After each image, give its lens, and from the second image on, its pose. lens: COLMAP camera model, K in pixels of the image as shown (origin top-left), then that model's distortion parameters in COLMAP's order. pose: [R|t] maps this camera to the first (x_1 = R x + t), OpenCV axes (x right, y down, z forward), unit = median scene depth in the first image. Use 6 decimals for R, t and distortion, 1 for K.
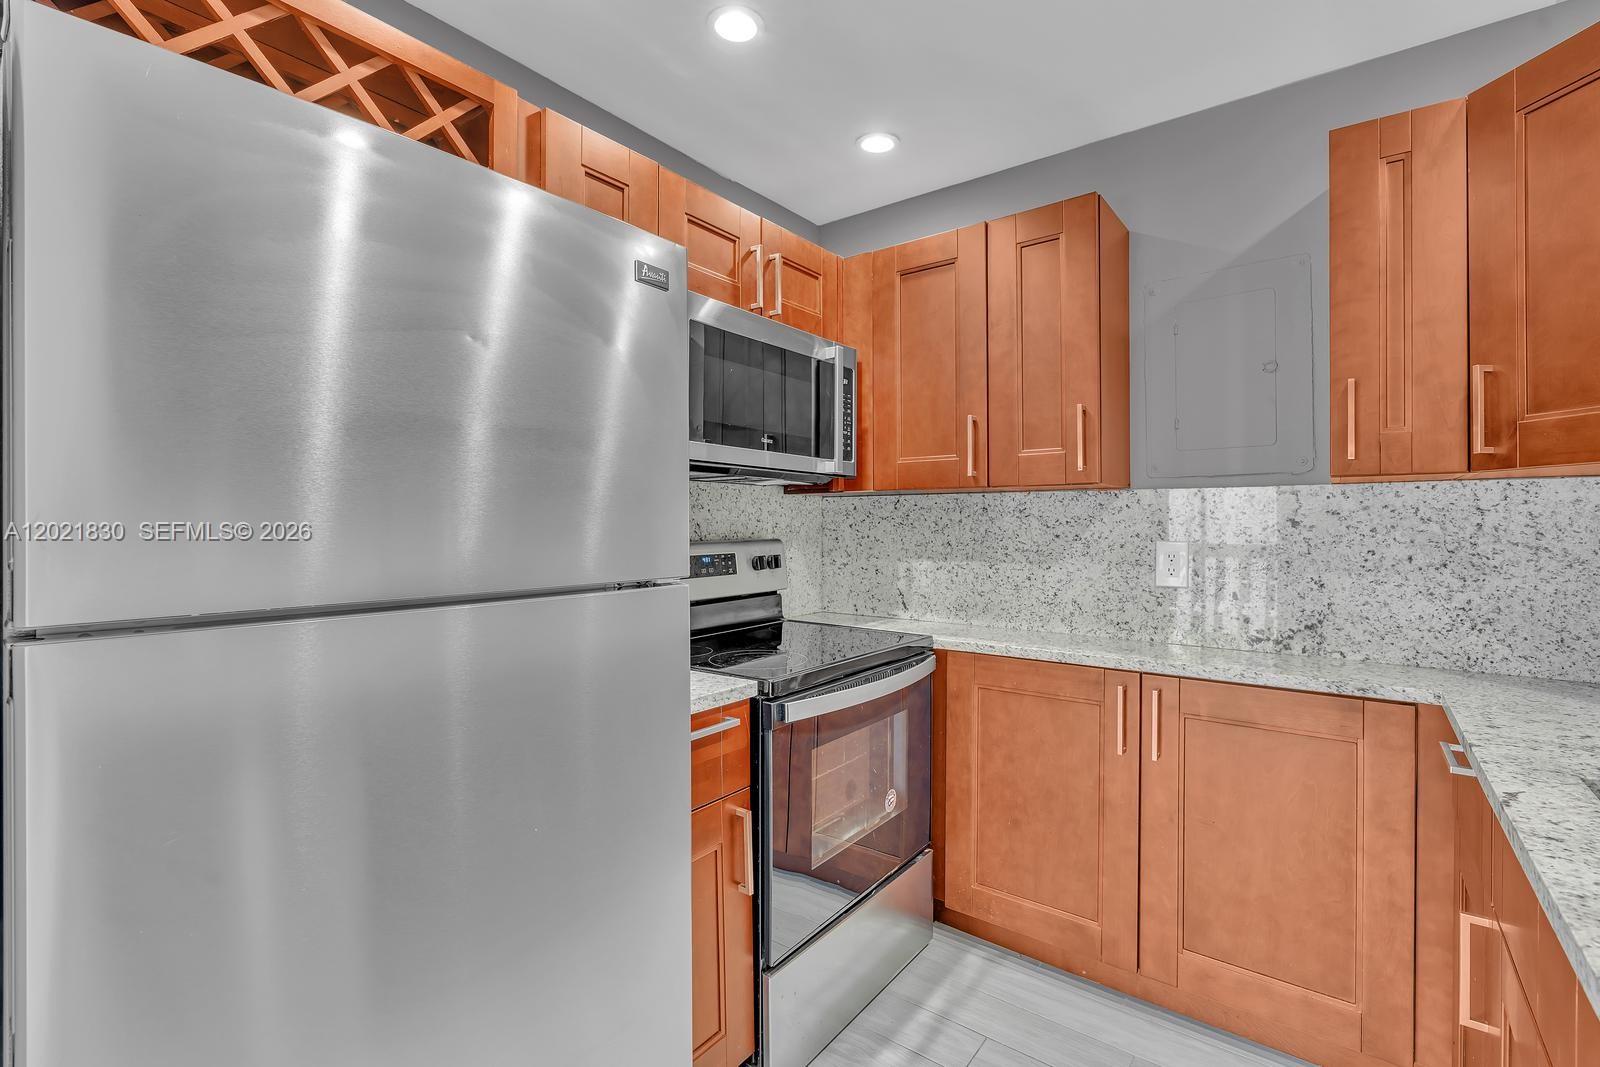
lens RADIAL K [[731.0, 0, 793.7], [0, 731.0, 524.7], [0, 0, 1]] dist [-0.004007, 0.001416]
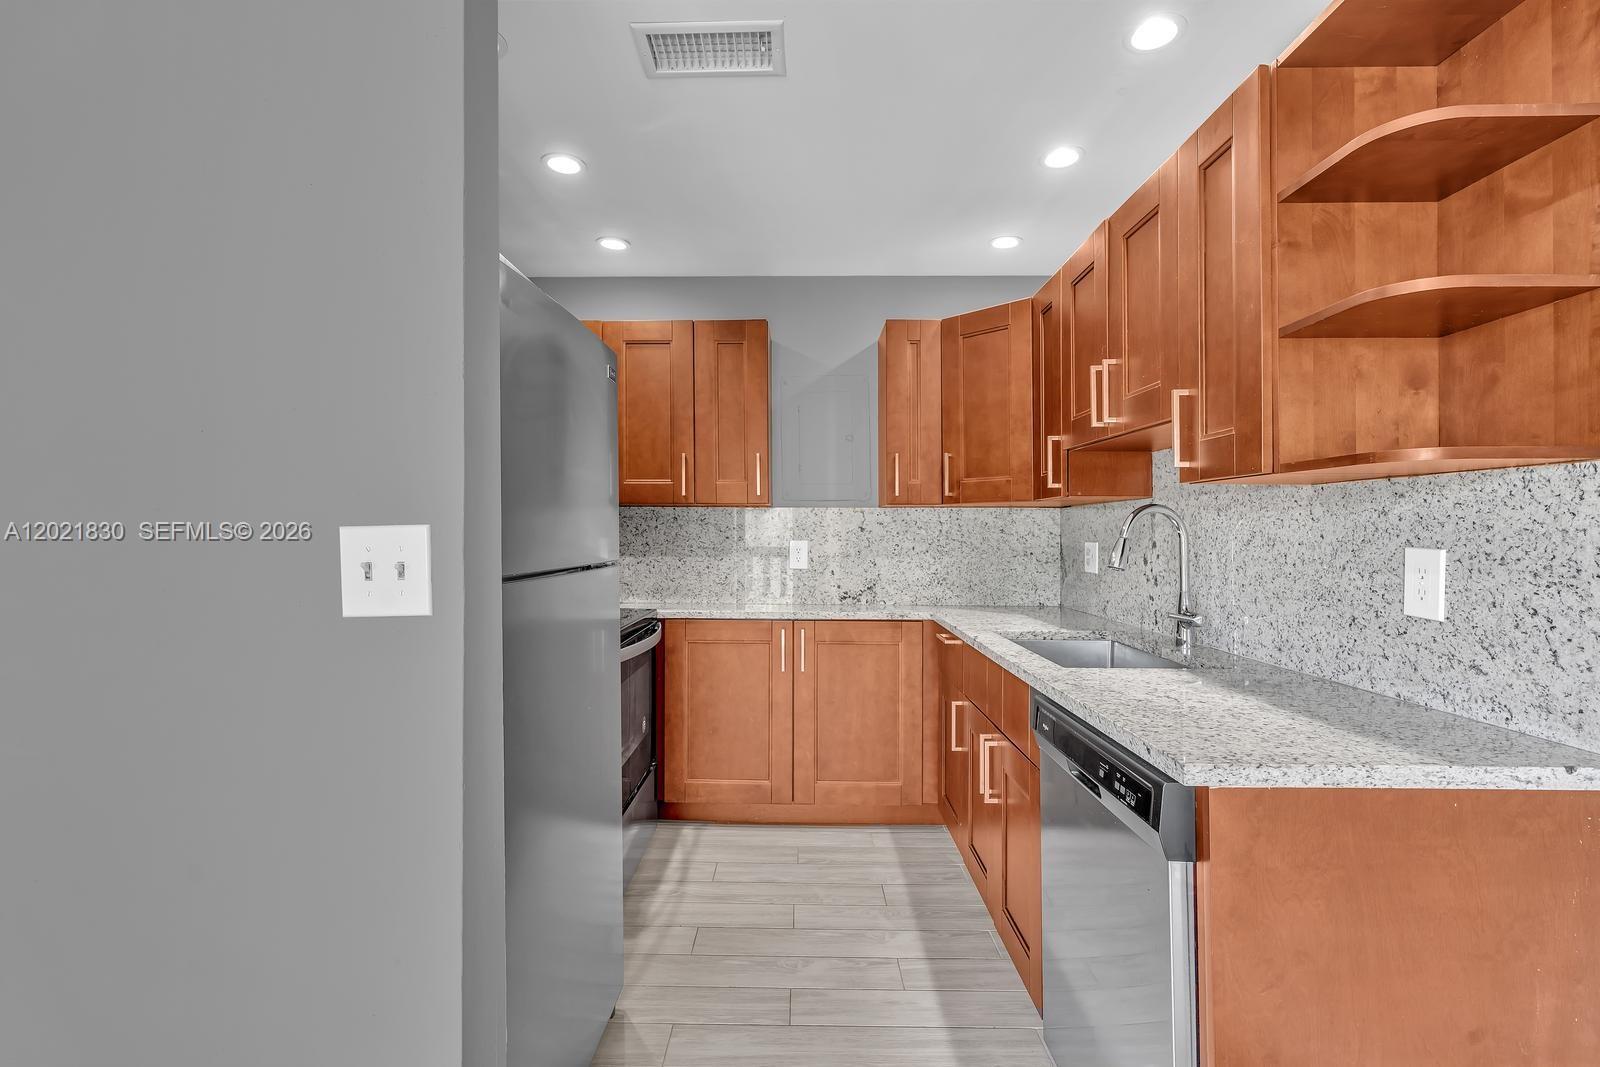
lens RADIAL K [[731.0, 0, 793.7], [0, 731.0, 524.7], [0, 0, 1]] dist [-0.004007, 0.001416]
pose [[0.809175, 0.007981, 0.587514, -0.487734], [-0.002555, 0.999946, -0.010064, 0.005168], [-0.587562, 0.006642, 0.809152, -0.328118]]
